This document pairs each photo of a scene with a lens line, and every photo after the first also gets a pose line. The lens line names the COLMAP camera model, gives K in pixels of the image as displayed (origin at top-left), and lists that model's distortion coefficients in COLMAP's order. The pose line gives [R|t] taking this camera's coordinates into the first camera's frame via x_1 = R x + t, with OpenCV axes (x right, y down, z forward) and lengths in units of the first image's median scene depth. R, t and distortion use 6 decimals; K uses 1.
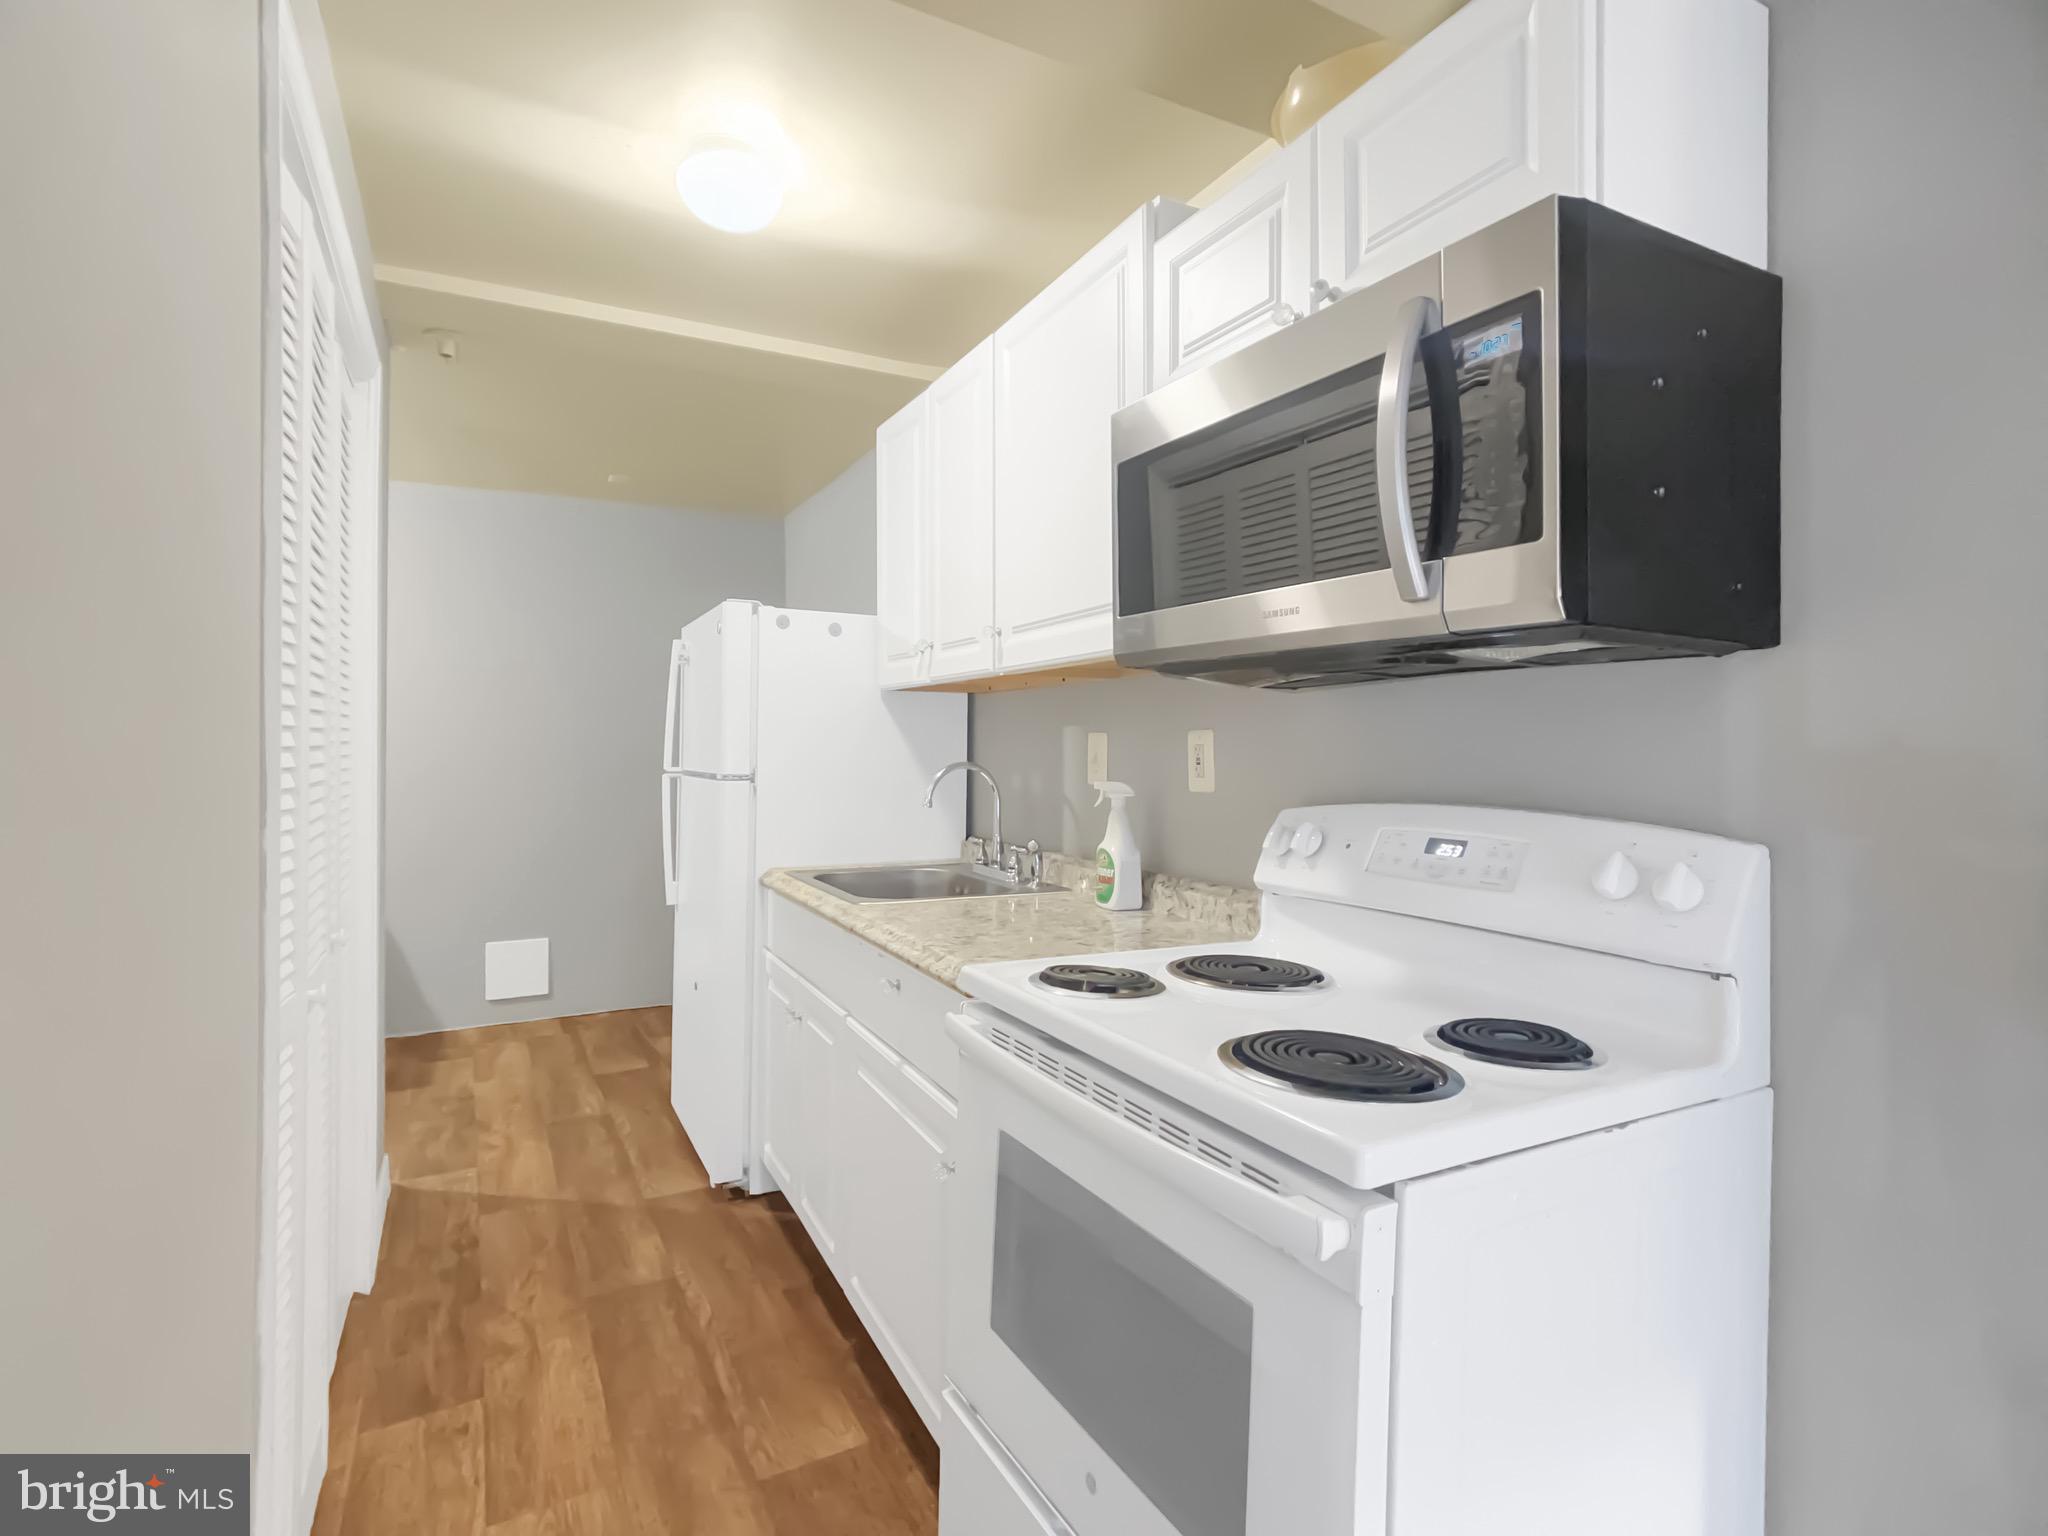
lens RADIAL K [[1019.0, 0, 1029.5], [0, 1019.0, 728.6], [0, 0, 1]] dist [-0.003714, -0.000677]
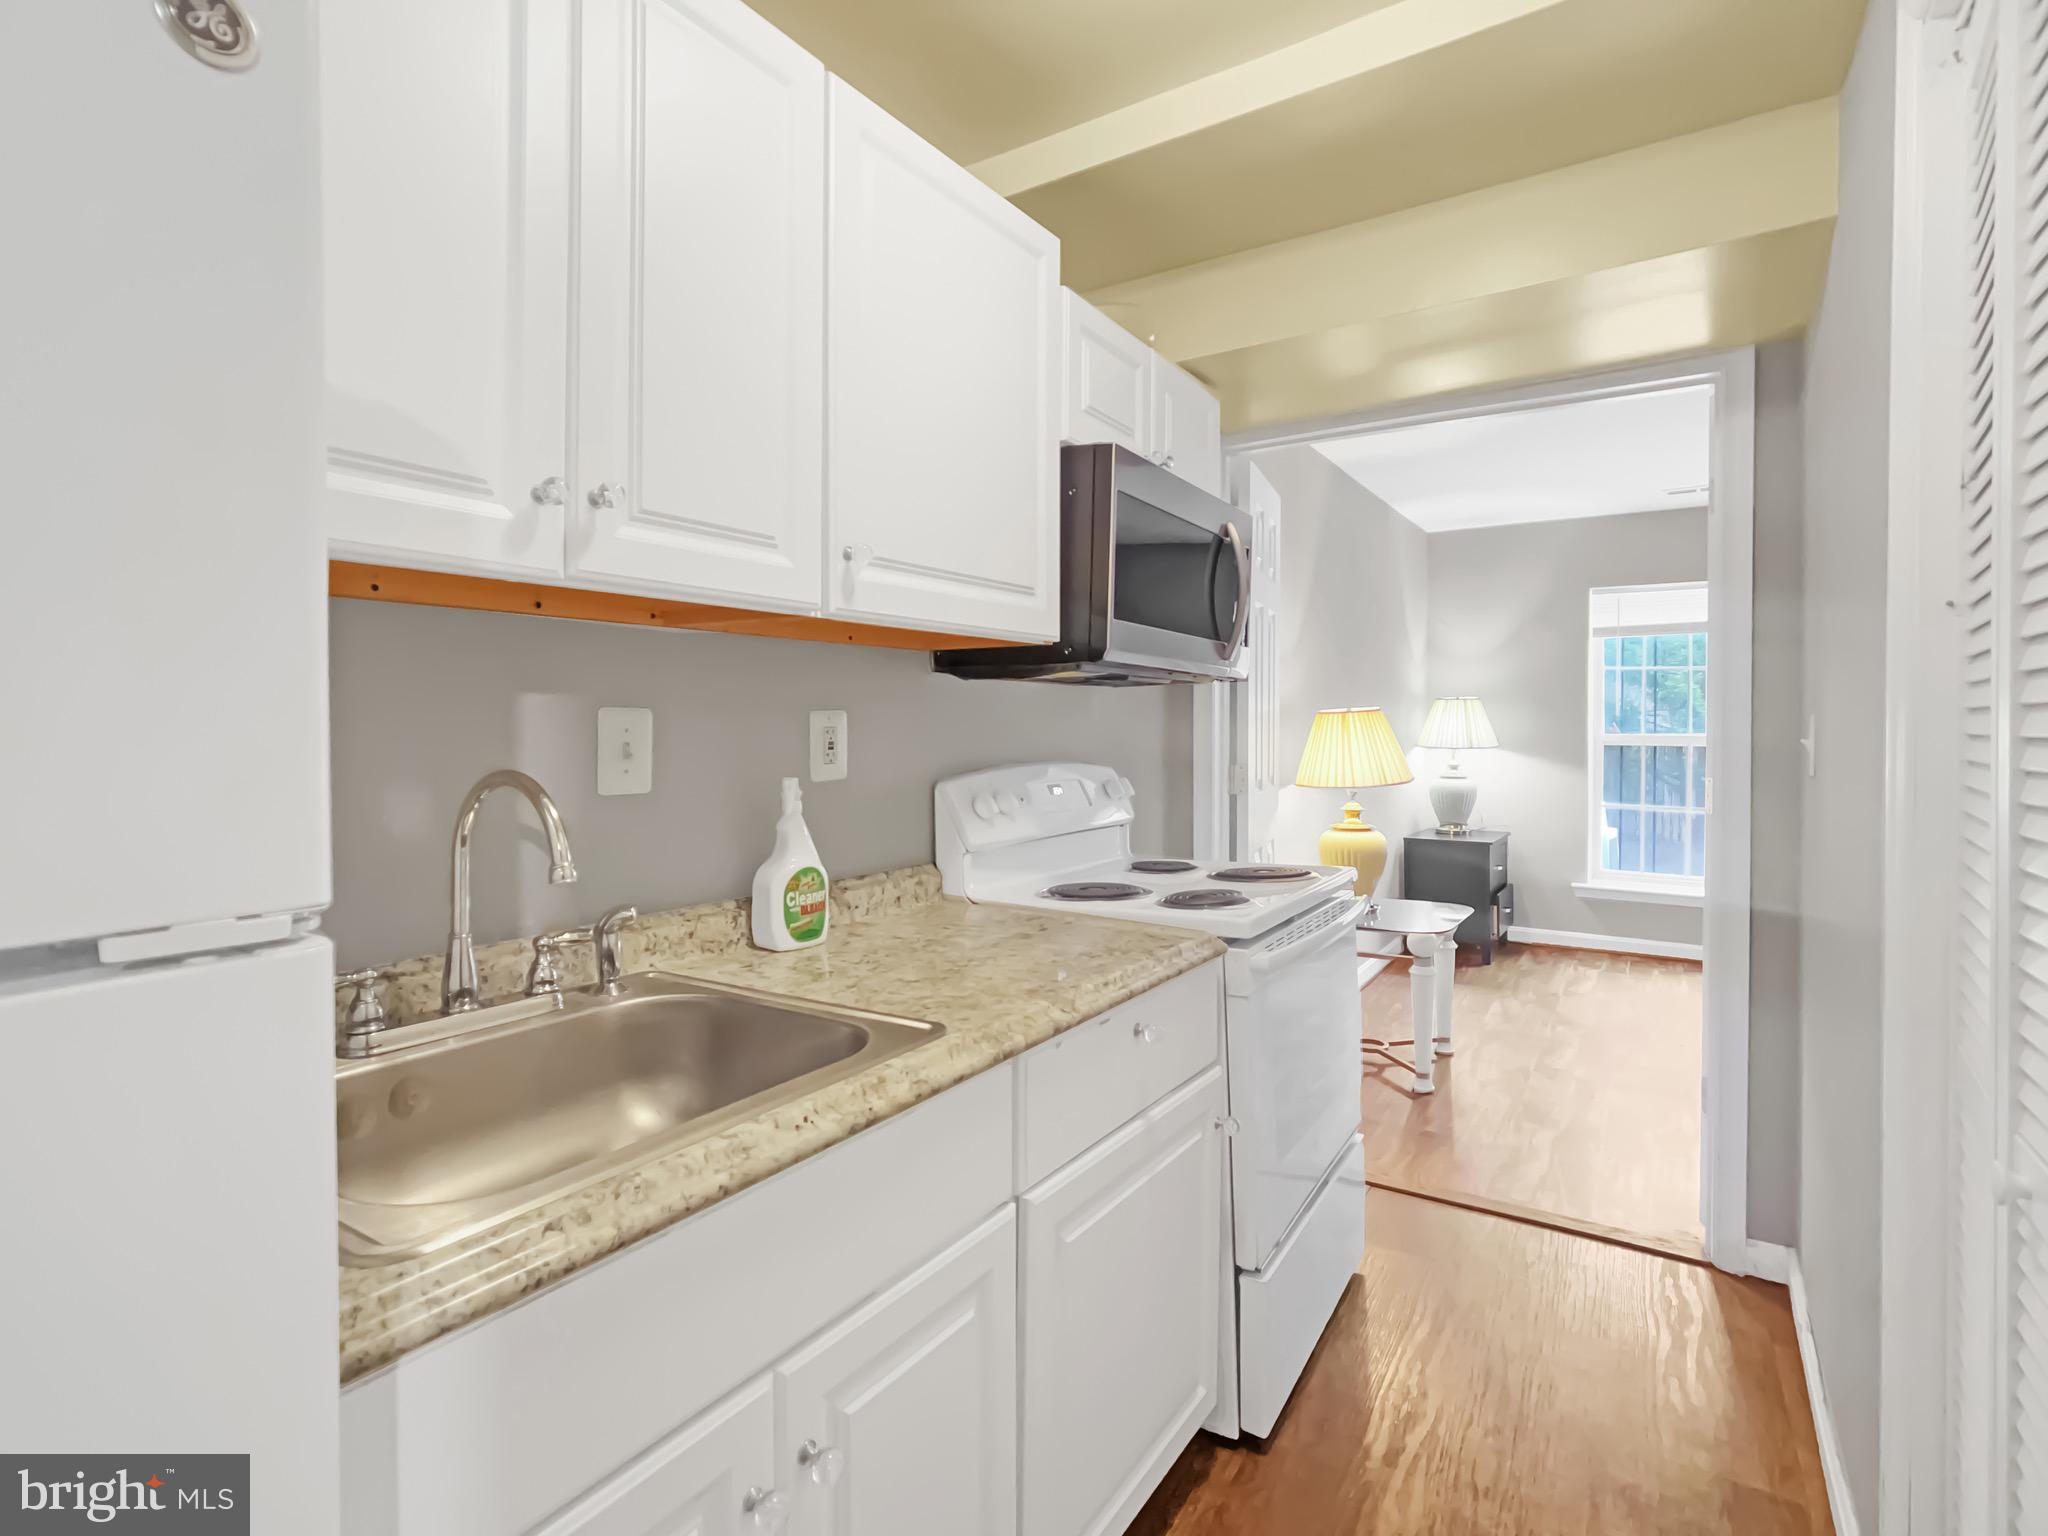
lens RADIAL K [[1019.0, 0, 1029.5], [0, 1019.0, 728.6], [0, 0, 1]] dist [-0.003714, -0.000677]
pose [[-0.487089, -0.004531, 0.873341, -0.783154], [-0.009814, 0.999952, -0.000286, 0.019106], [-0.873297, -0.008711, -0.487110, 1.469144]]
